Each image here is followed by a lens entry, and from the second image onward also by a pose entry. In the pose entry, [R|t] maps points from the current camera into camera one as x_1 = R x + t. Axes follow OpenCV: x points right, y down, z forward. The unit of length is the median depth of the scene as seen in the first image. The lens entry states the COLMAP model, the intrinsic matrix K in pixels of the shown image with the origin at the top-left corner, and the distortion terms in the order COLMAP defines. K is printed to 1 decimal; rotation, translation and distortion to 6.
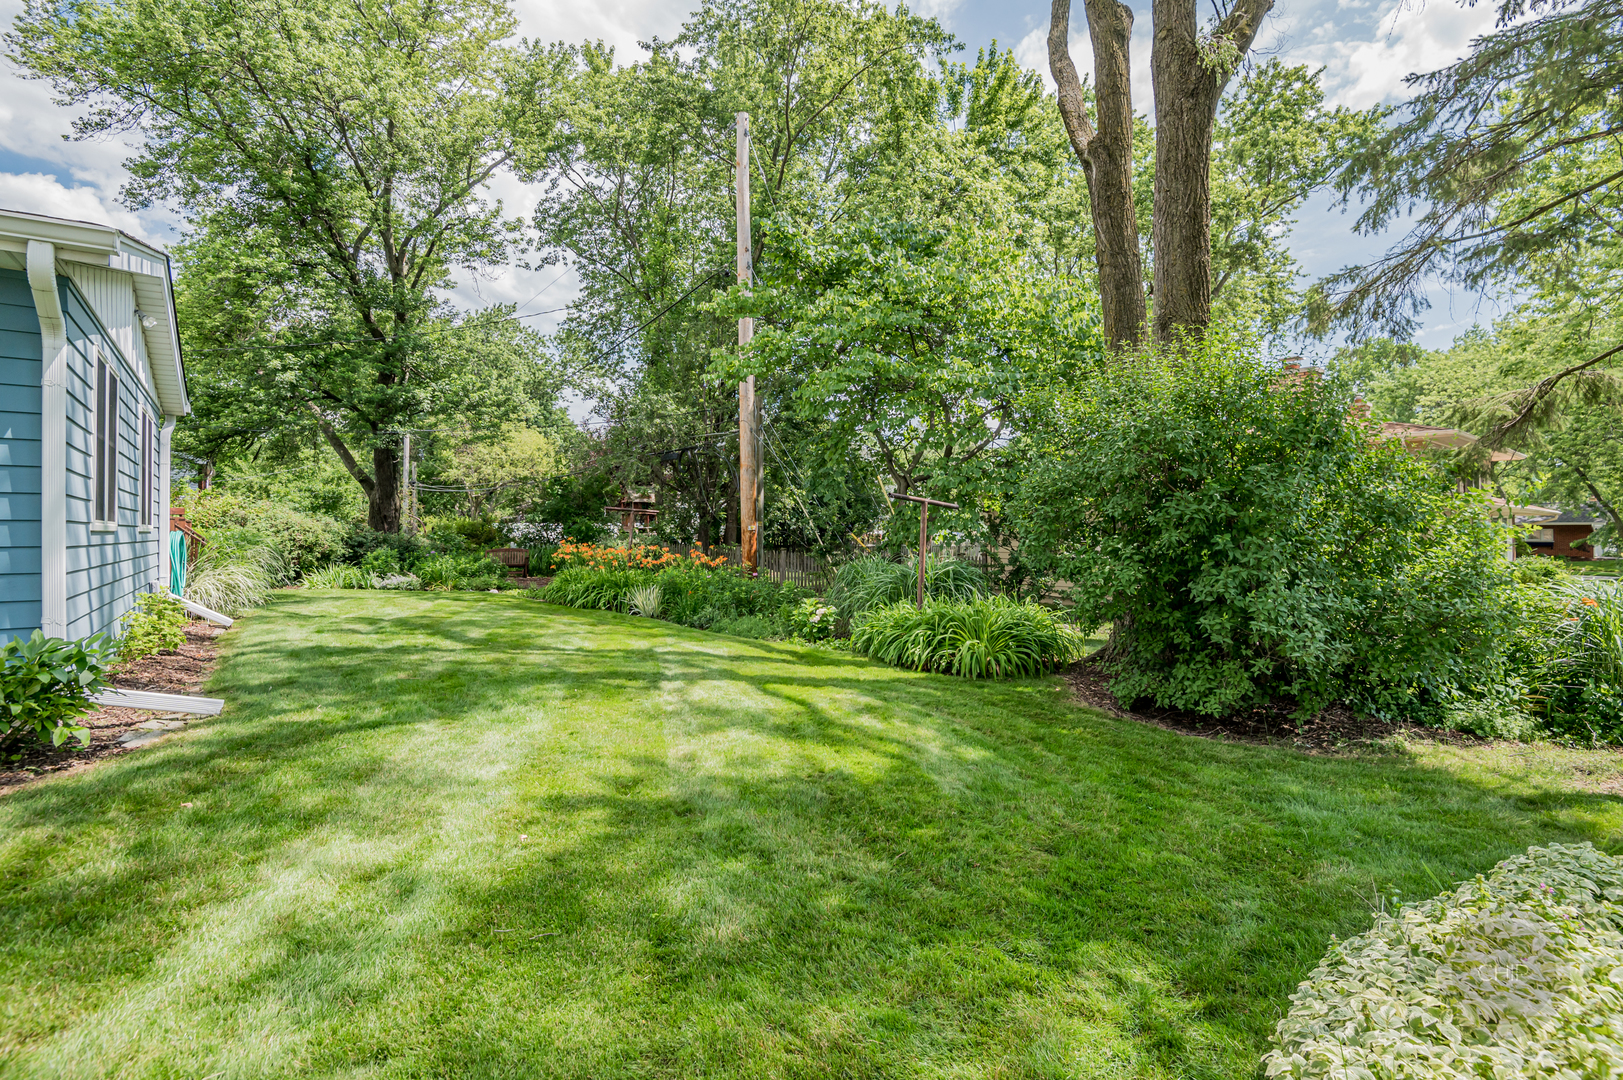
lens RADIAL K [[767.9, 0, 827.2], [0, 767.9, 526.9], [0, 0, 1]] dist [0.000503, -0.000790]
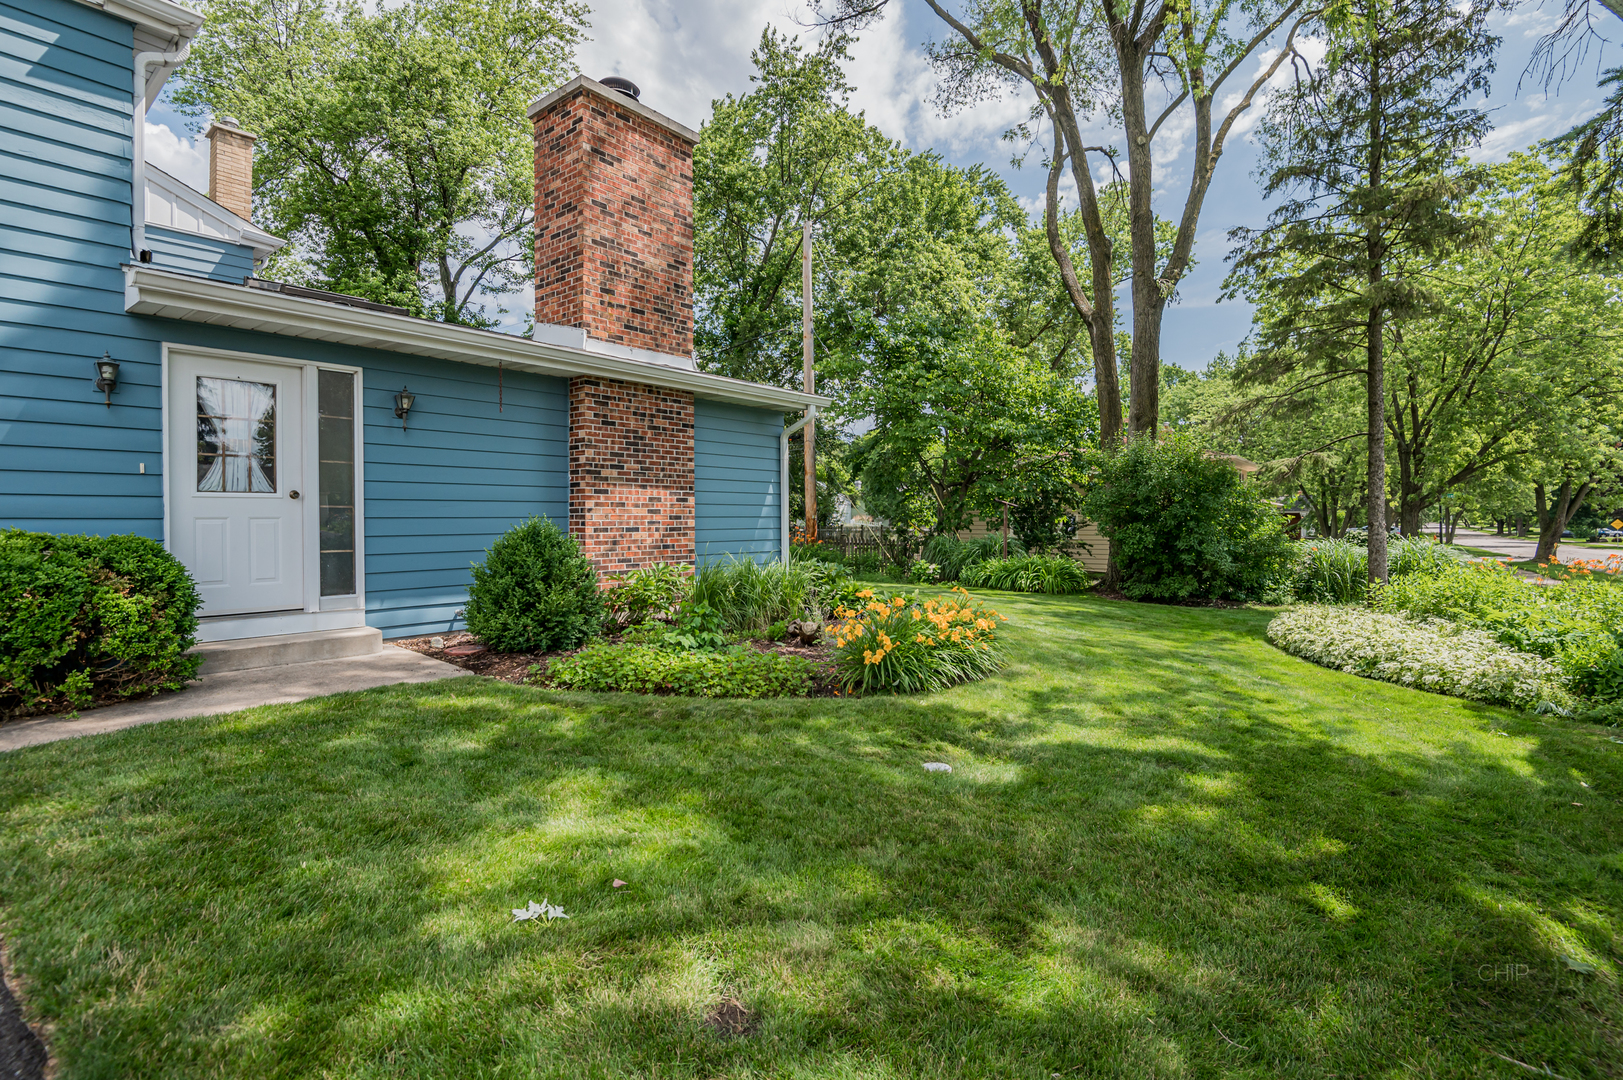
lens RADIAL K [[767.9, 0, 827.2], [0, 767.9, 526.9], [0, 0, 1]] dist [0.000503, -0.000790]
pose [[0.972628, -0.005155, 0.232312, -1.073212], [0.001827, 0.999893, 0.014537, -0.010028], [-0.232362, -0.013715, 0.972533, -1.008951]]
